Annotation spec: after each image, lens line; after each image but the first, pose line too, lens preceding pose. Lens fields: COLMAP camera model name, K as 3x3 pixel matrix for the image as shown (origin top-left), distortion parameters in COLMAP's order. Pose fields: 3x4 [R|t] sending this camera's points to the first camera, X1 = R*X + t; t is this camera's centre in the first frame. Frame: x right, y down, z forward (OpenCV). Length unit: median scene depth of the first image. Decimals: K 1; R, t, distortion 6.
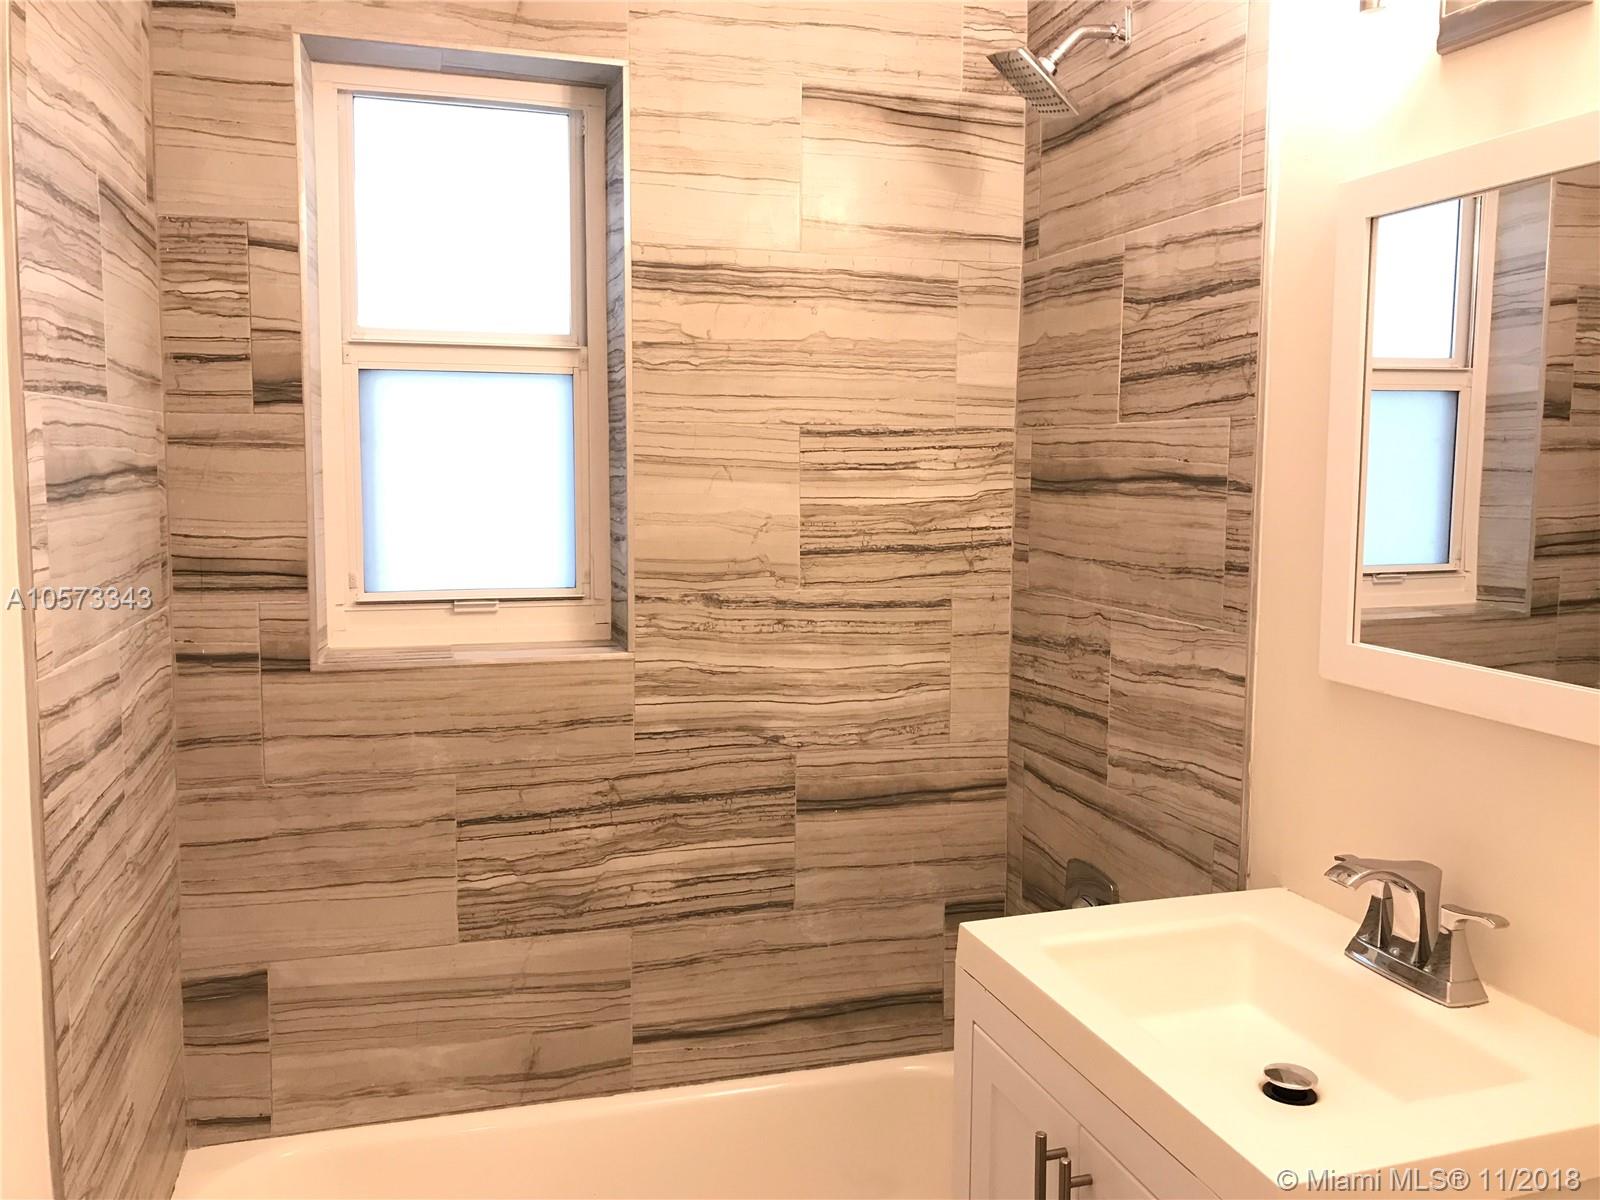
lens RADIAL K [[1305.2, 0, 816.5], [0, 1305.2, 579.2], [0, 0, 1]] dist [0.044906, -0.056300]
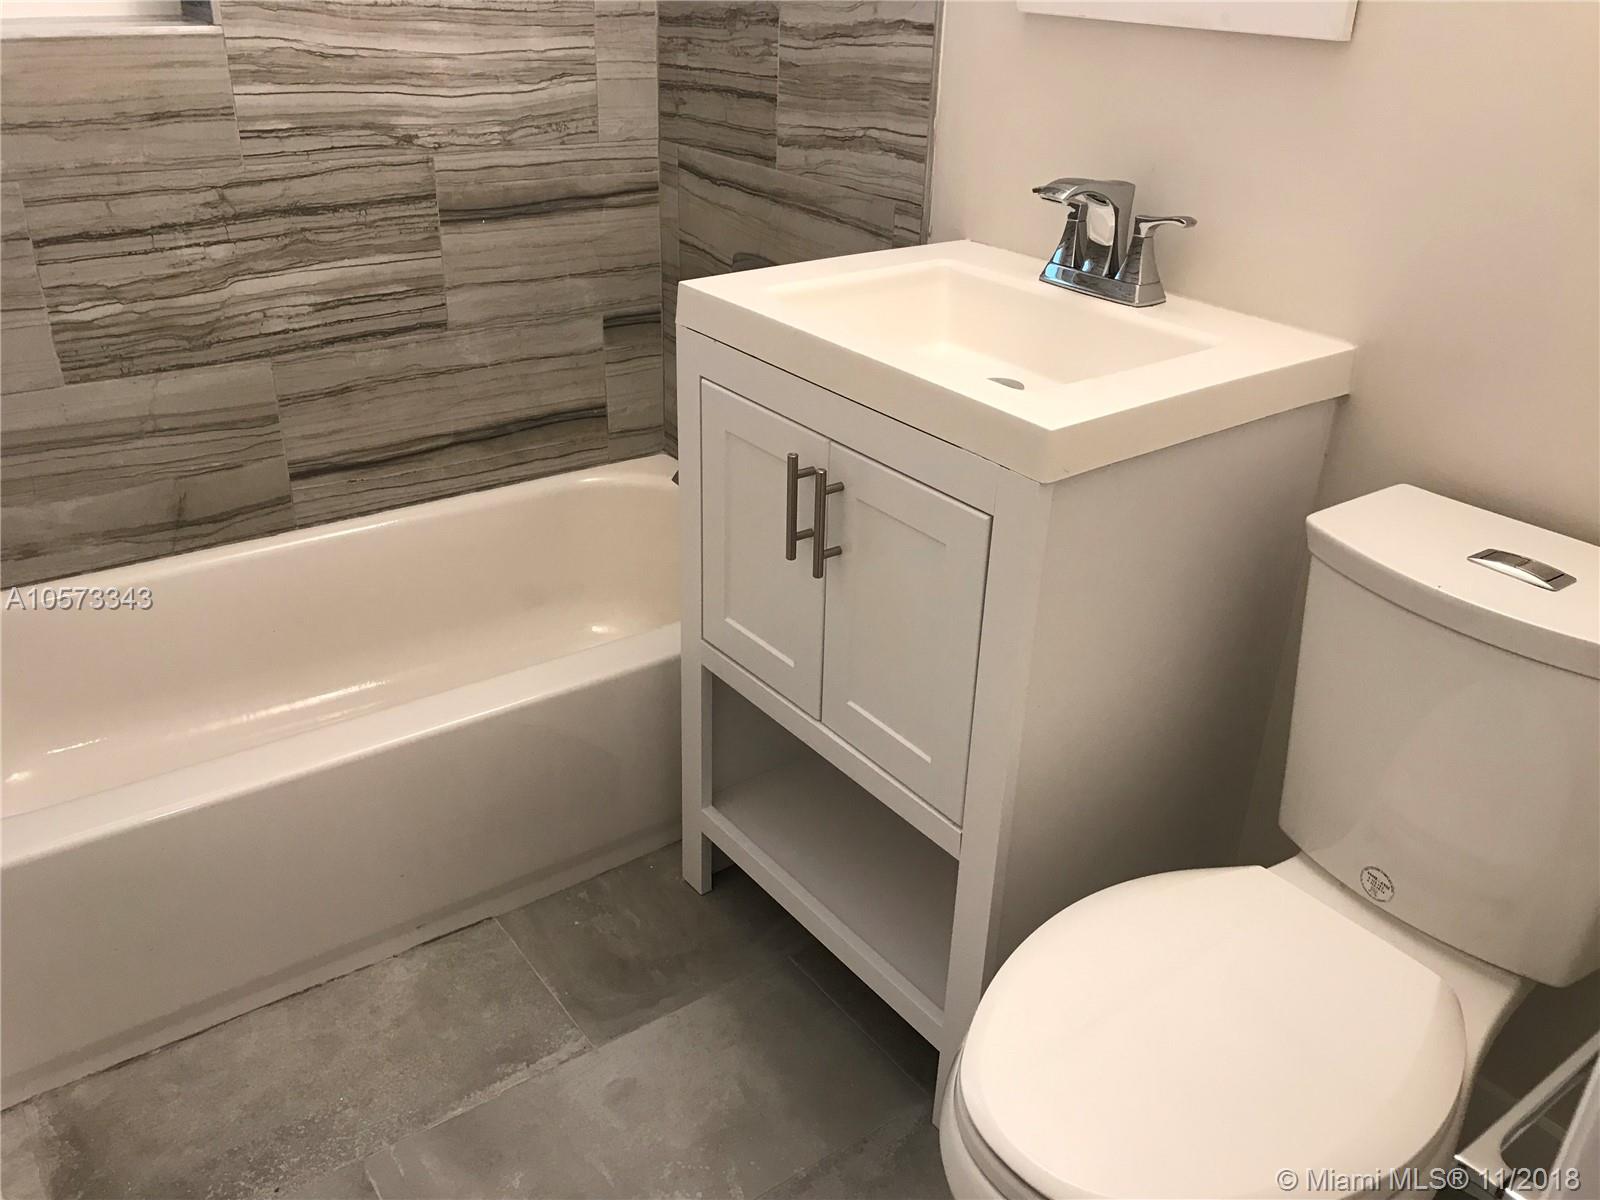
lens RADIAL K [[1305.2, 0, 796.5], [0, 1305.2, 571.0], [0, 0, 1]] dist [0.044906, -0.056300]
pose [[0.943713, -0.127519, 0.305196, -0.095943], [0.010397, 0.933676, 0.357968, 0.083840], [-0.330602, -0.334646, 0.882448, 0.030149]]
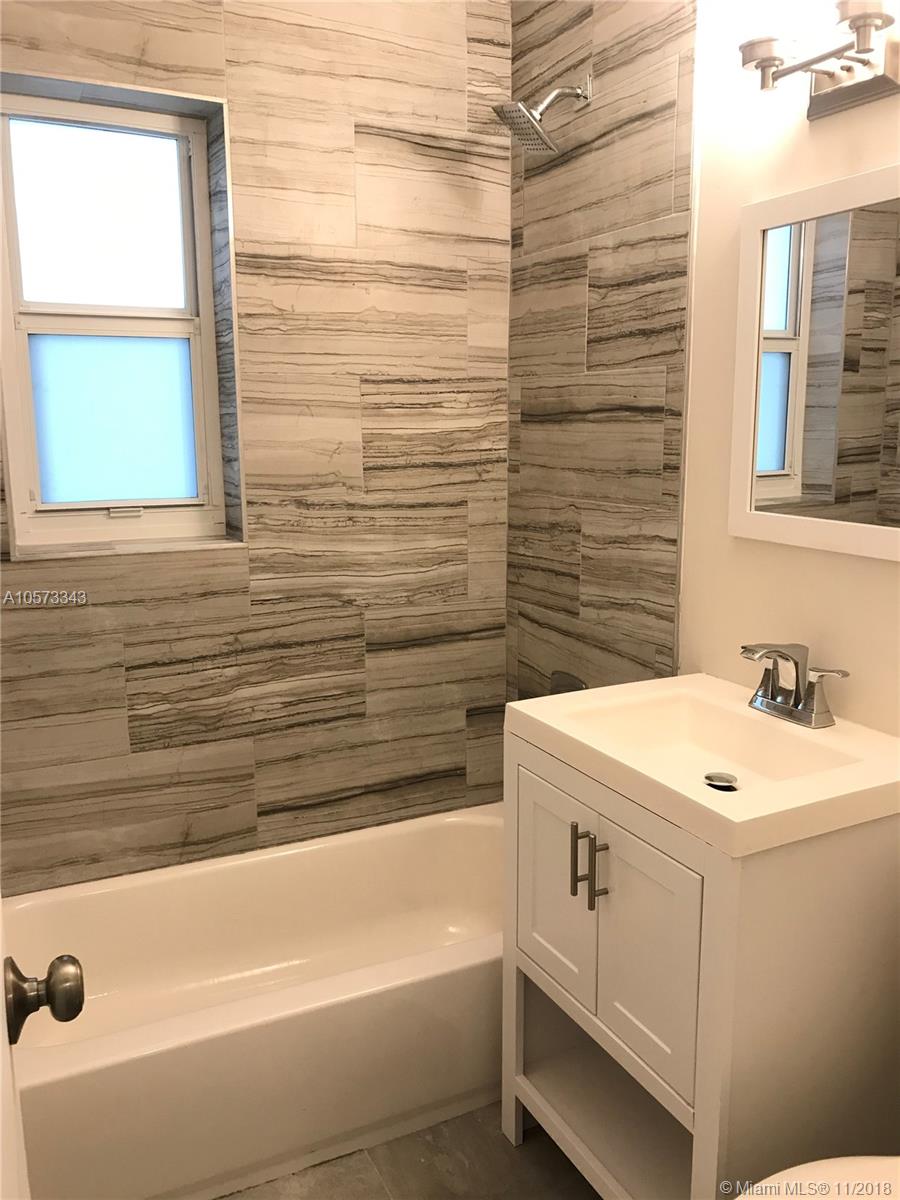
lens RADIAL K [[978.9, 0, 459.7], [0, 978.9, 596.5], [0, 0, 1]] dist [0.044906, -0.056300]
pose [[0.985817, -0.041119, 0.162707, -0.089683], [0.026522, 0.995508, 0.090888, 0.024597], [-0.165714, -0.085283, 0.982479, -0.069941]]
